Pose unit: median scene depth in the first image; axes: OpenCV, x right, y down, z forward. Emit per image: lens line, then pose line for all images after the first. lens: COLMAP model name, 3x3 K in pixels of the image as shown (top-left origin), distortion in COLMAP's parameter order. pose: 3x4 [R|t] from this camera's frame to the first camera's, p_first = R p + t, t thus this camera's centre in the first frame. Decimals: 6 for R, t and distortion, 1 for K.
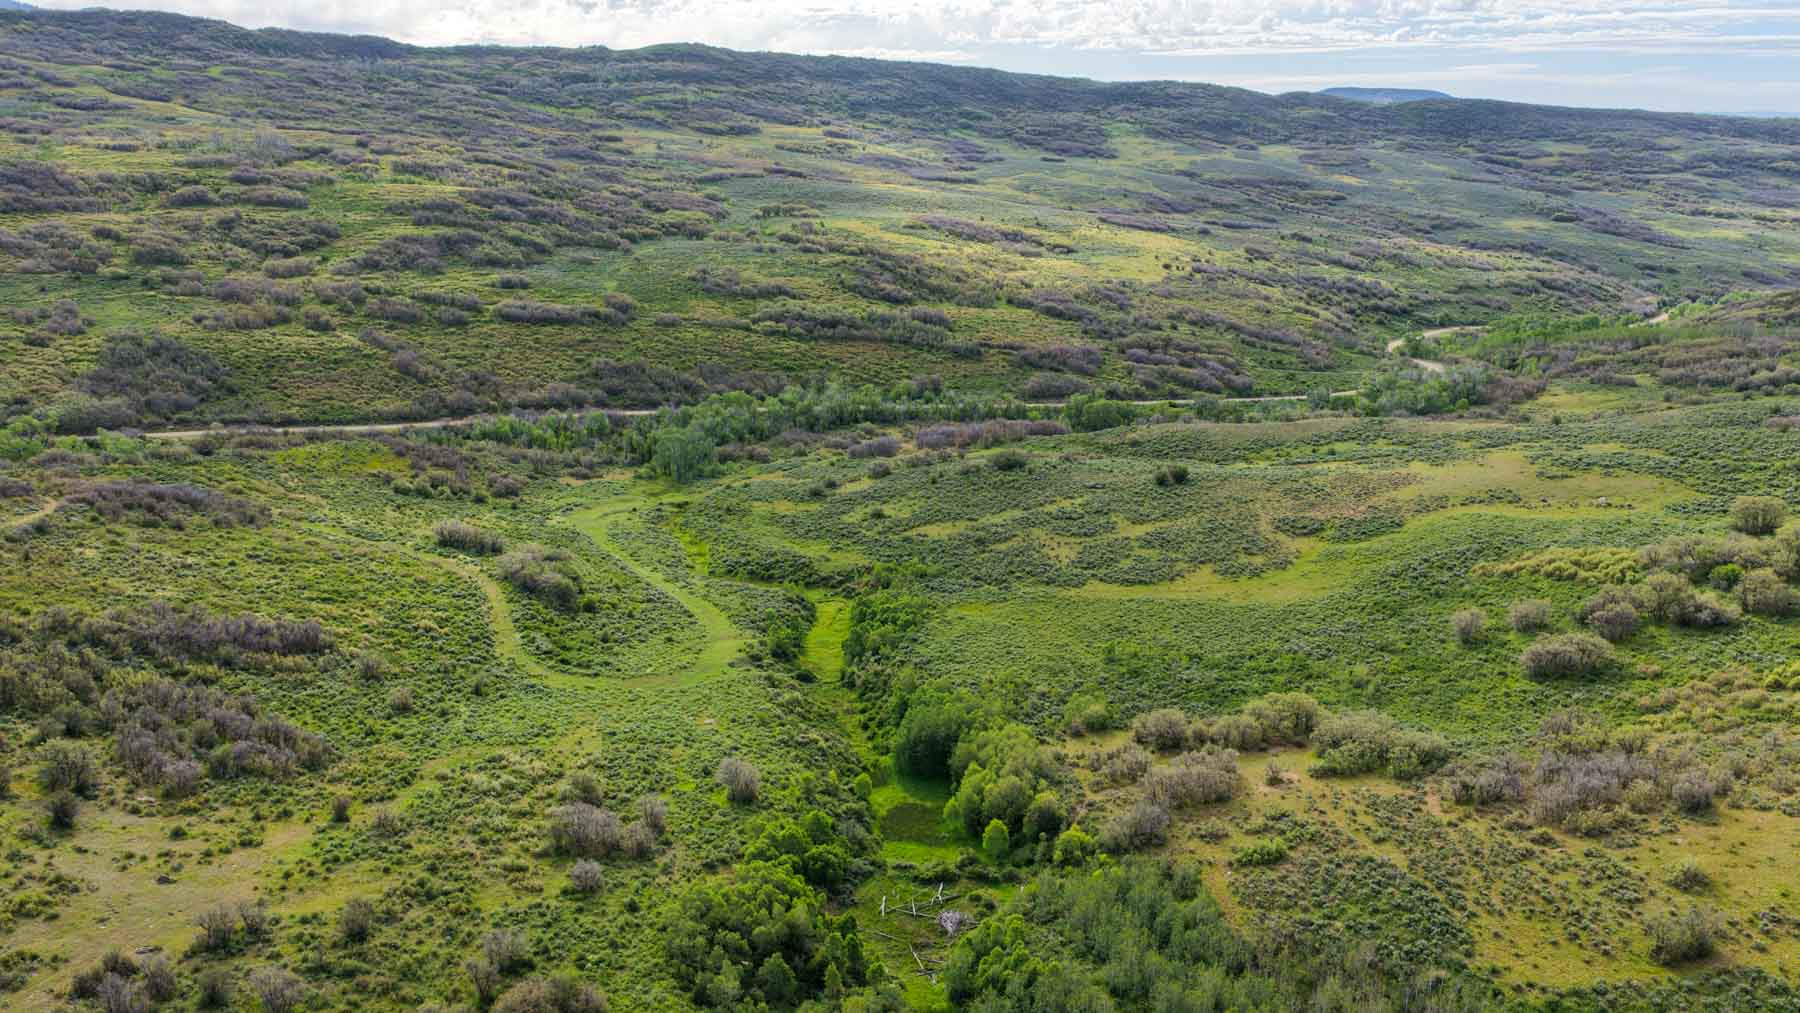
lens RADIAL K [[1470.5, 0, 904.7], [0, 1470.5, 509.9], [0, 0, 1]] dist [-0.010822, 0.014079]
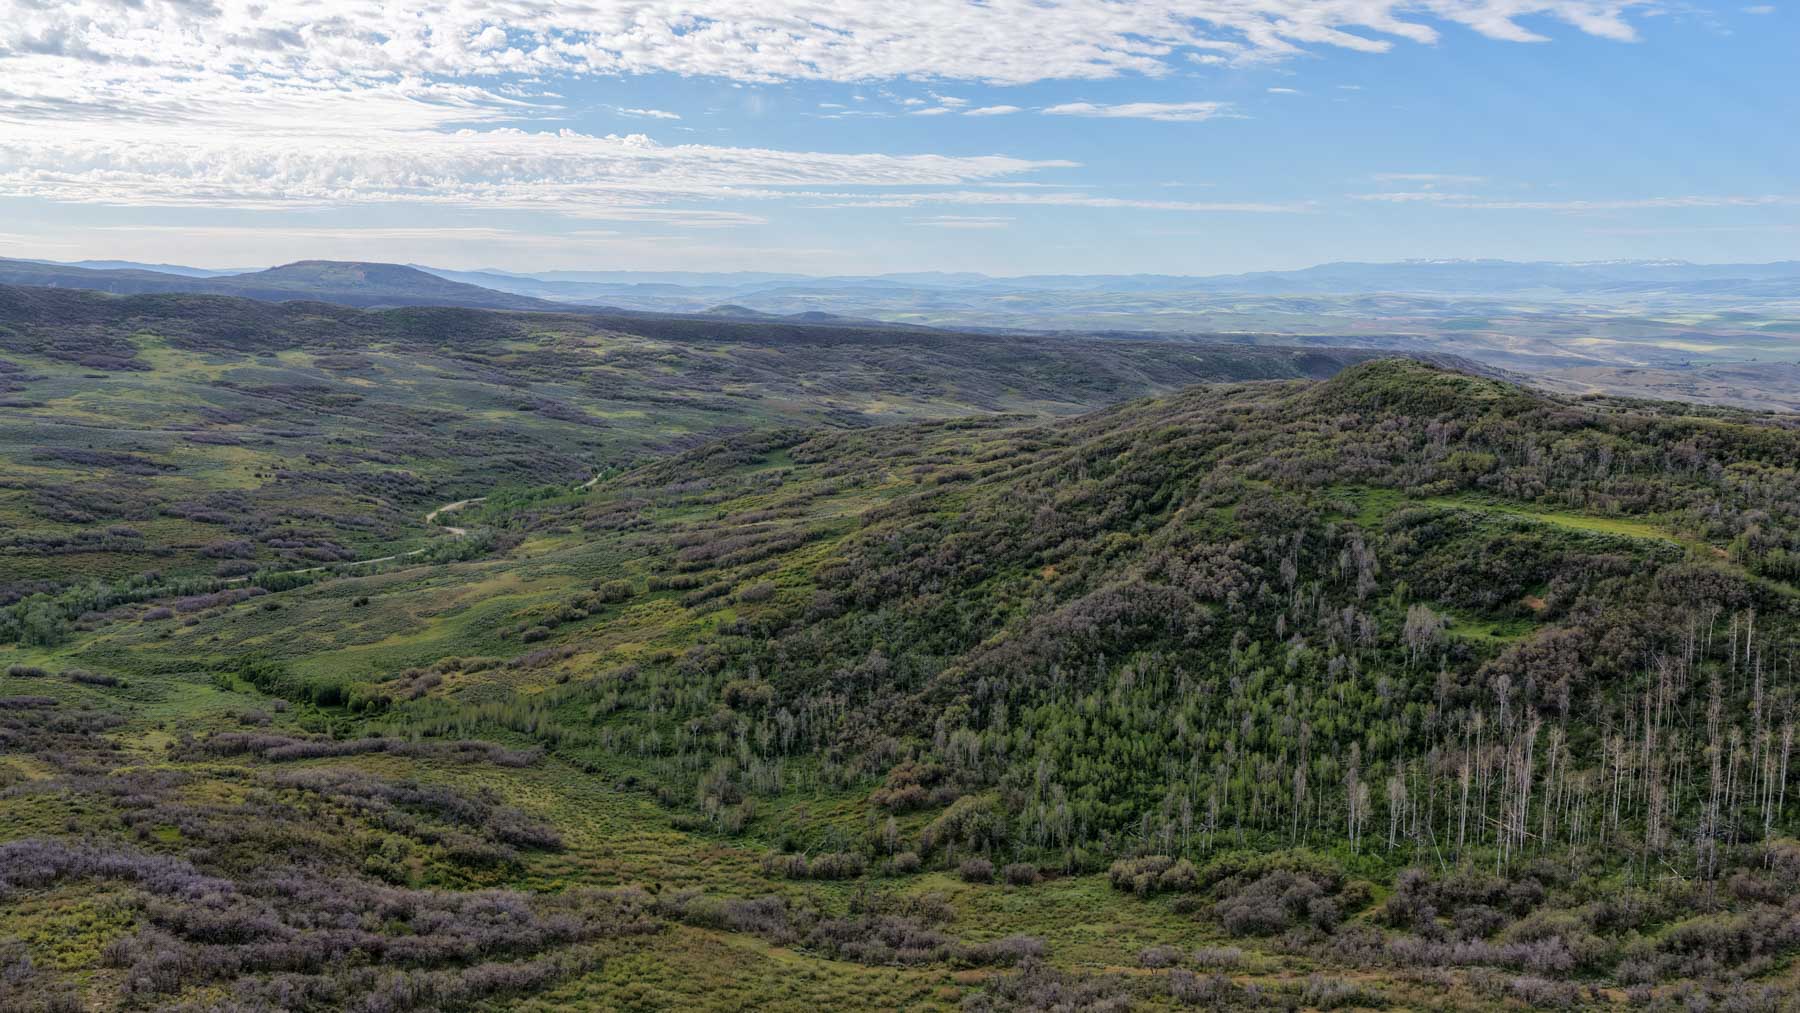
lens RADIAL K [[1483.6, 0, 902.7], [0, 1483.6, 513.0], [0, 0, 1]] dist [-0.011535, 0.029579]
pose [[0.790191, -0.089272, 0.606324, -0.175672], [0.148737, 0.987691, -0.048419, 0.025342], [-0.594538, 0.128443, 0.793742, -0.428799]]
